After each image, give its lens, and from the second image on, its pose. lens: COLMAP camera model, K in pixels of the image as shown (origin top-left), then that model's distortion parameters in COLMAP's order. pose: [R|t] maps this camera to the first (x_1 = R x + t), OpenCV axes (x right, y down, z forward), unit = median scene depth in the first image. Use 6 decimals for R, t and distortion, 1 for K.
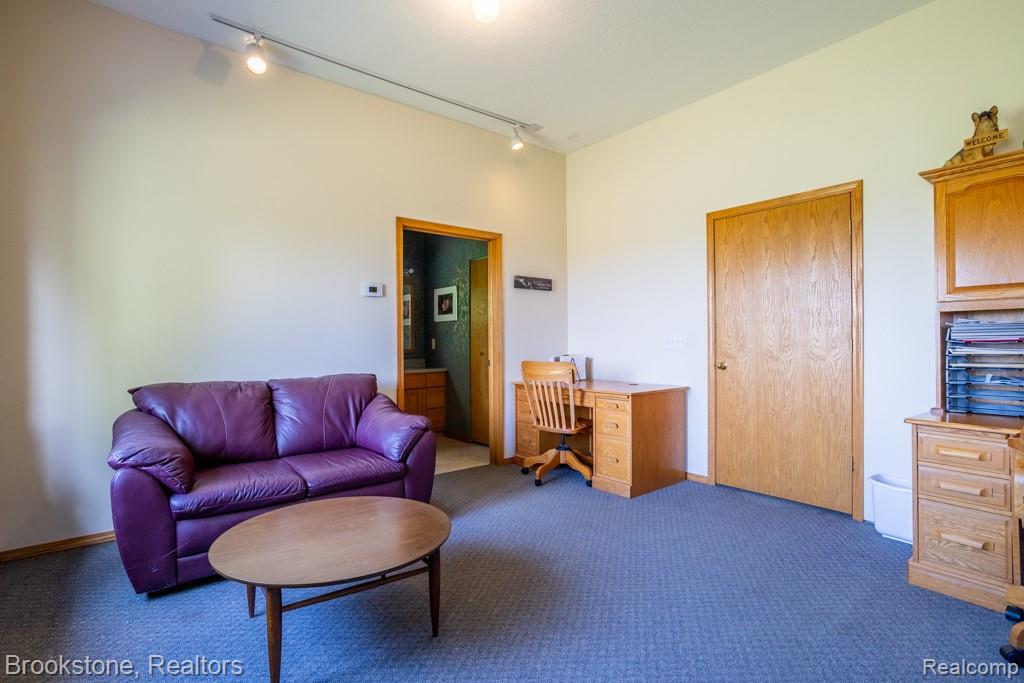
lens RADIAL K [[495.5, 0, 510.8], [0, 495.5, 343.8], [0, 0, 1]] dist [-0.030348, 0.014458]
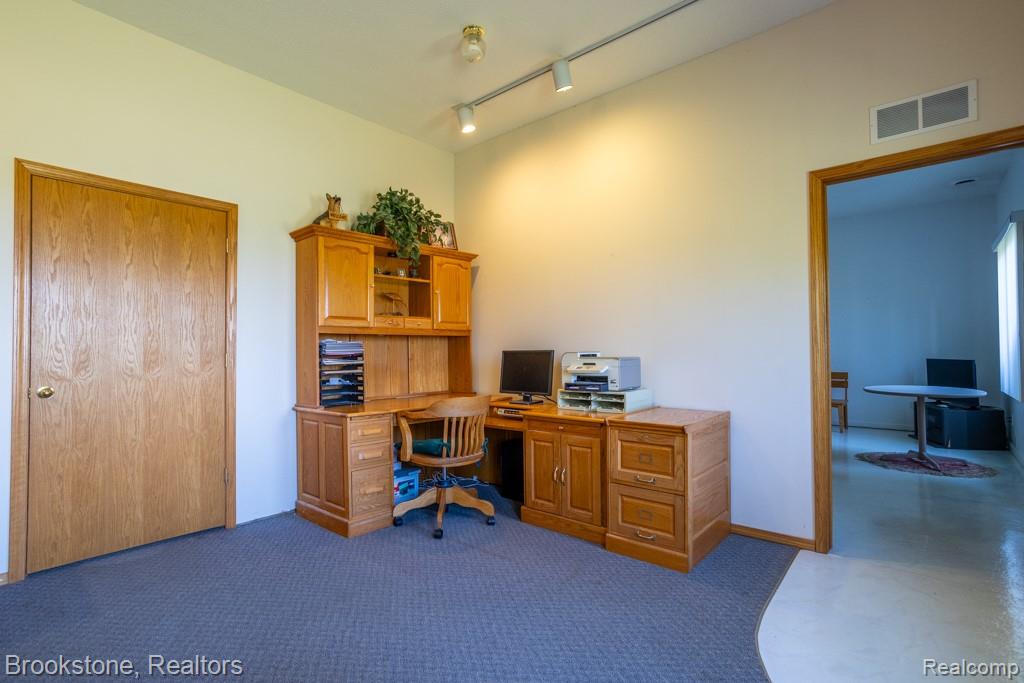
lens RADIAL K [[495.5, 0, 510.3], [0, 495.5, 340.7], [0, 0, 1]] dist [-0.030348, 0.014458]
pose [[-0.191152, 0.028948, 0.981134, -0.403275], [0.011977, 0.999559, -0.027158, -0.001440], [-0.981487, 0.006560, -0.191414, 0.566305]]
